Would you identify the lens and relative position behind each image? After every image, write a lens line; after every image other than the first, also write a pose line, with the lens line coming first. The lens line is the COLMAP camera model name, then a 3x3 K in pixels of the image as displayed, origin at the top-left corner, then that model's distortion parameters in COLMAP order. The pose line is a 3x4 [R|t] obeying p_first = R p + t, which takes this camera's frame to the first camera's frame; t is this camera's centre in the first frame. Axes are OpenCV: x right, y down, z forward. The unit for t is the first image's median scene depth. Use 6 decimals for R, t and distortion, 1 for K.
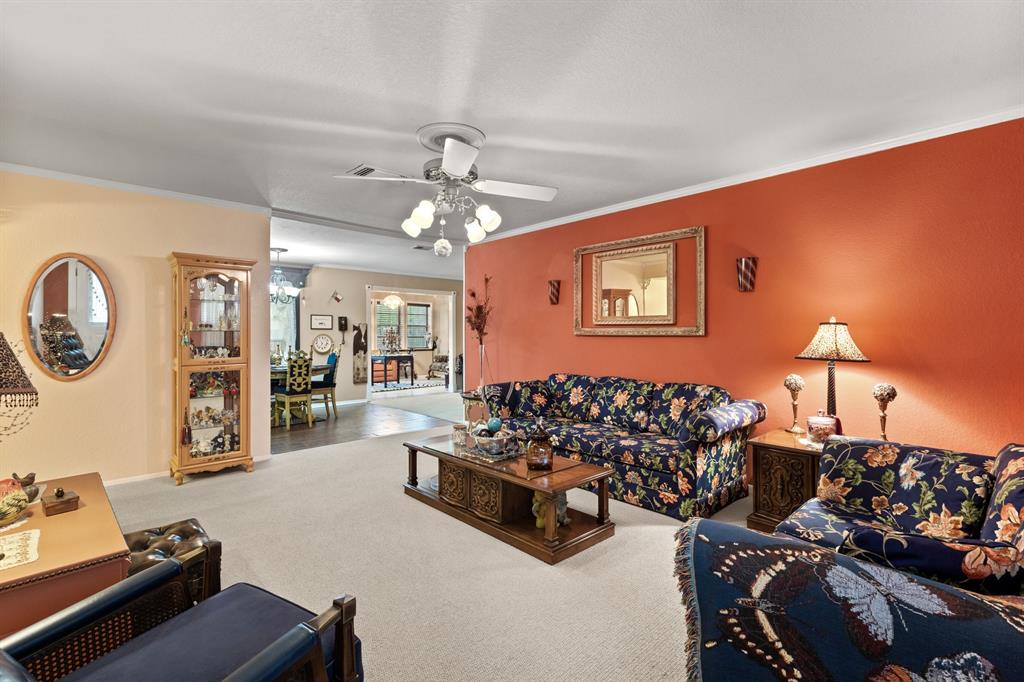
lens RADIAL K [[463.0, 0, 508.4], [0, 463.0, 335.6], [0, 0, 1]] dist [-0.008007, 0.000624]
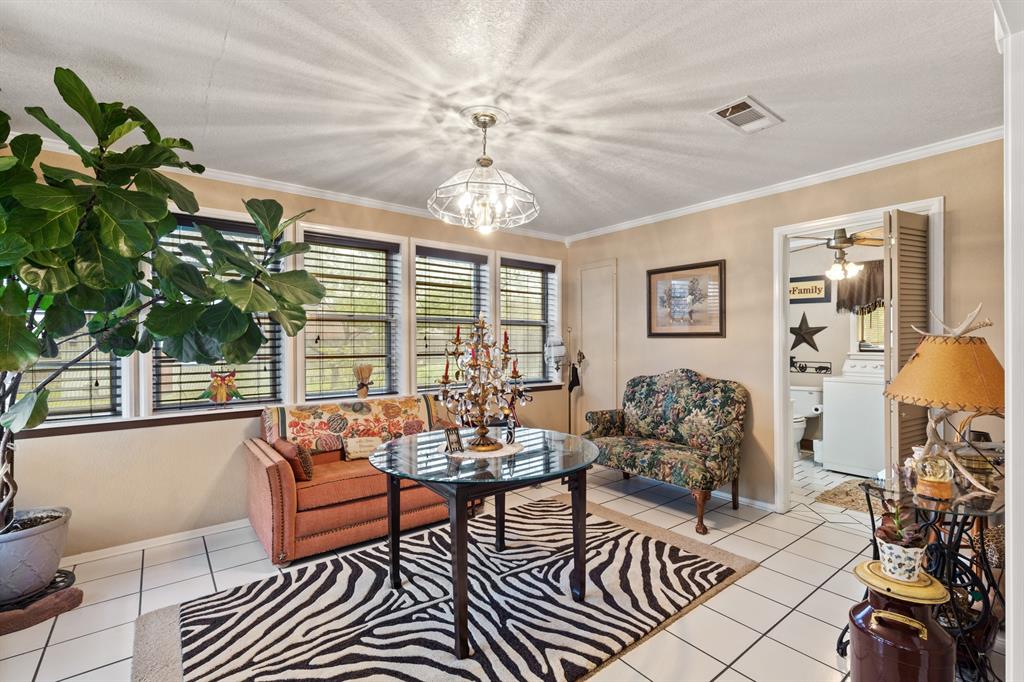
lens RADIAL K [[463.0, 0, 506.2], [0, 463.0, 344.2], [0, 0, 1]] dist [-0.008007, 0.000624]
pose [[0.996002, -0.002935, -0.089286, -0.293533], [0.003439, 0.999979, 0.005496, -0.010023], [0.089268, -0.005781, 0.995991, 1.043011]]
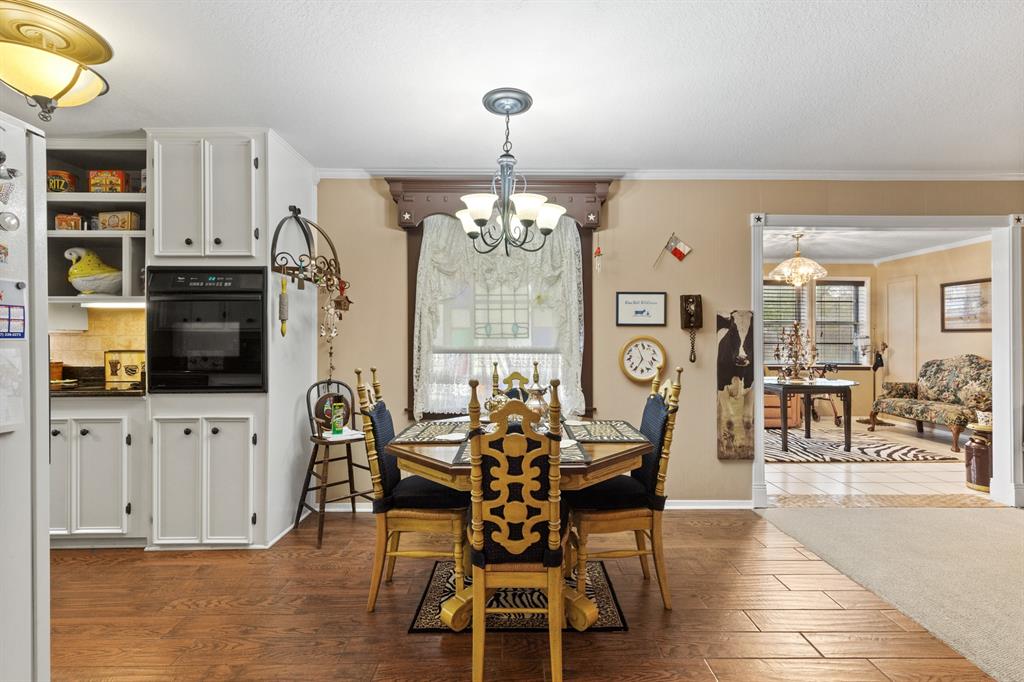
lens RADIAL K [[463.0, 0, 503.4], [0, 463.0, 336.9], [0, 0, 1]] dist [-0.008007, 0.000624]
pose [[0.739518, -0.002192, -0.673133, -0.202096], [-0.002399, 0.999980, -0.005892, -0.000907], [0.673132, 0.005972, 0.739498, 0.575446]]
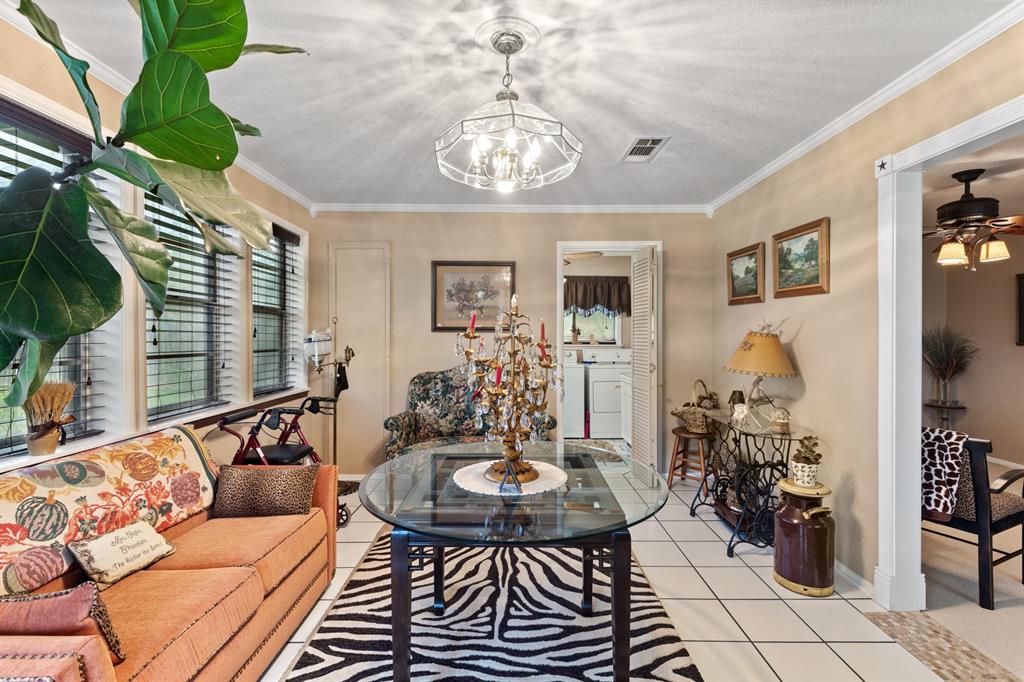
lens RADIAL K [[463.0, 0, 511.4], [0, 463.0, 337.4], [0, 0, 1]] dist [-0.008007, 0.000624]
pose [[0.665739, -0.003325, 0.746177, -0.497148], [-0.000321, 0.999989, 0.004742, -0.010030], [-0.746184, -0.003397, 0.665731, 1.184805]]
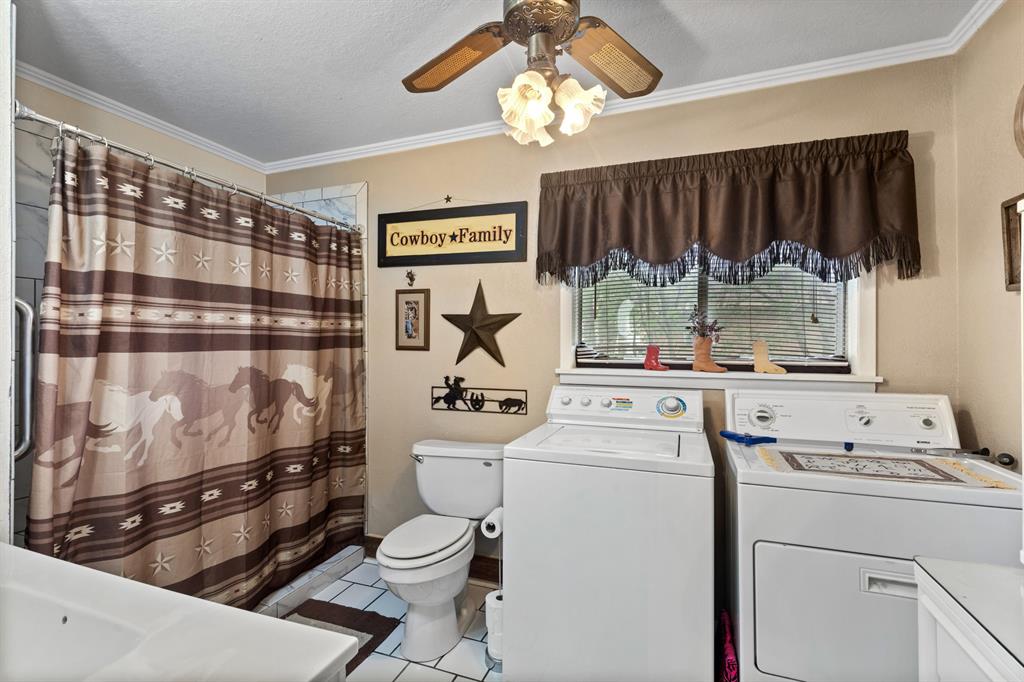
lens RADIAL K [[463.0, 0, 515.9], [0, 463.0, 344.3], [0, 0, 1]] dist [-0.008007, 0.000624]
pose [[0.889356, 0.003028, 0.457205, -0.052479], [-0.002686, 0.999995, -0.001399, -0.008994], [-0.457207, 0.000016, 0.889360, 1.444892]]
